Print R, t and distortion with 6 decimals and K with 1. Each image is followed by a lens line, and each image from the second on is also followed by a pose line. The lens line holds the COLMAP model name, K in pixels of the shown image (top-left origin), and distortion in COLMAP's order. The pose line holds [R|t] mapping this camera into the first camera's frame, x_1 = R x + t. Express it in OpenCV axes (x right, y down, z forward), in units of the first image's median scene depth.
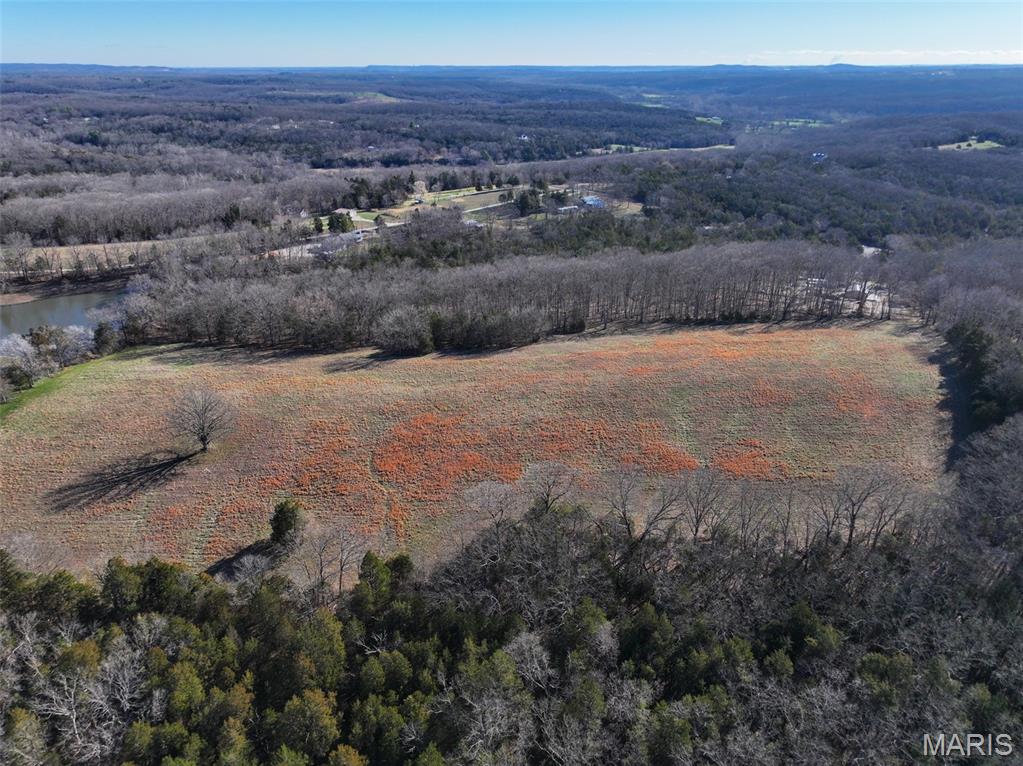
lens RADIAL K [[719.9, 0, 511.5], [0, 719.9, 383.0], [0, 0, 1]] dist [-0.006349, 0.022074]
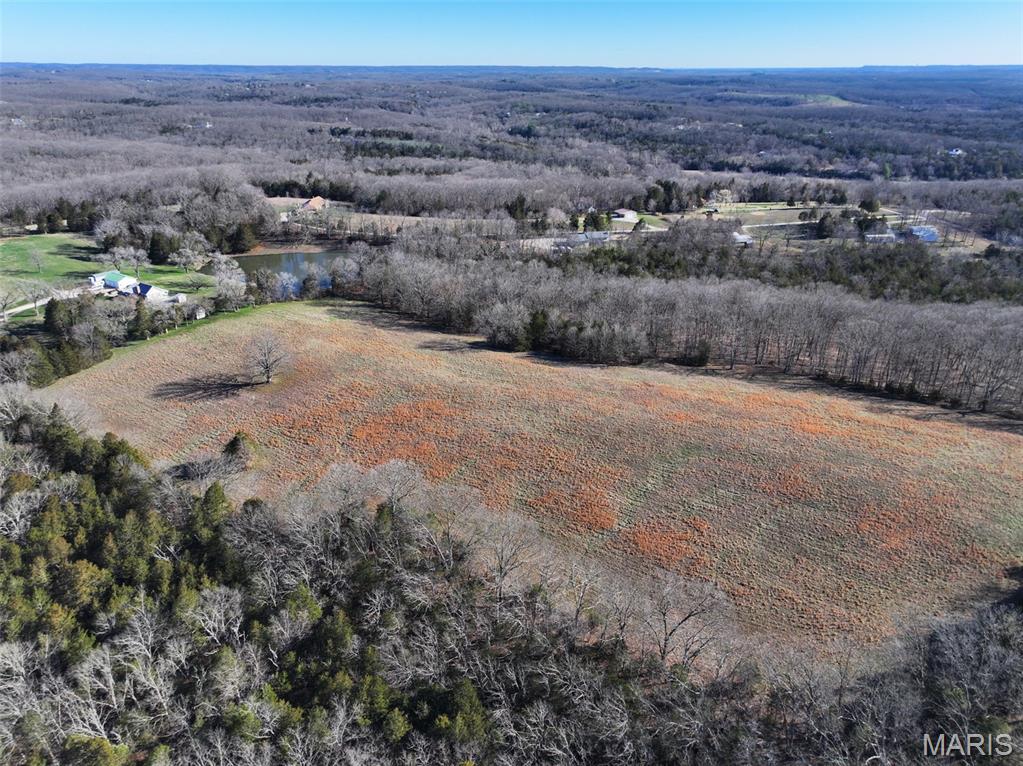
lens RADIAL K [[719.9, 0, 511.5], [0, 719.9, 383.0], [0, 0, 1]] dist [-0.006349, 0.022074]
pose [[0.821546, 0.229210, -0.522040, 0.198576], [-0.229769, 0.971087, 0.064778, -0.028996], [0.521794, 0.066731, 0.850458, 0.060007]]
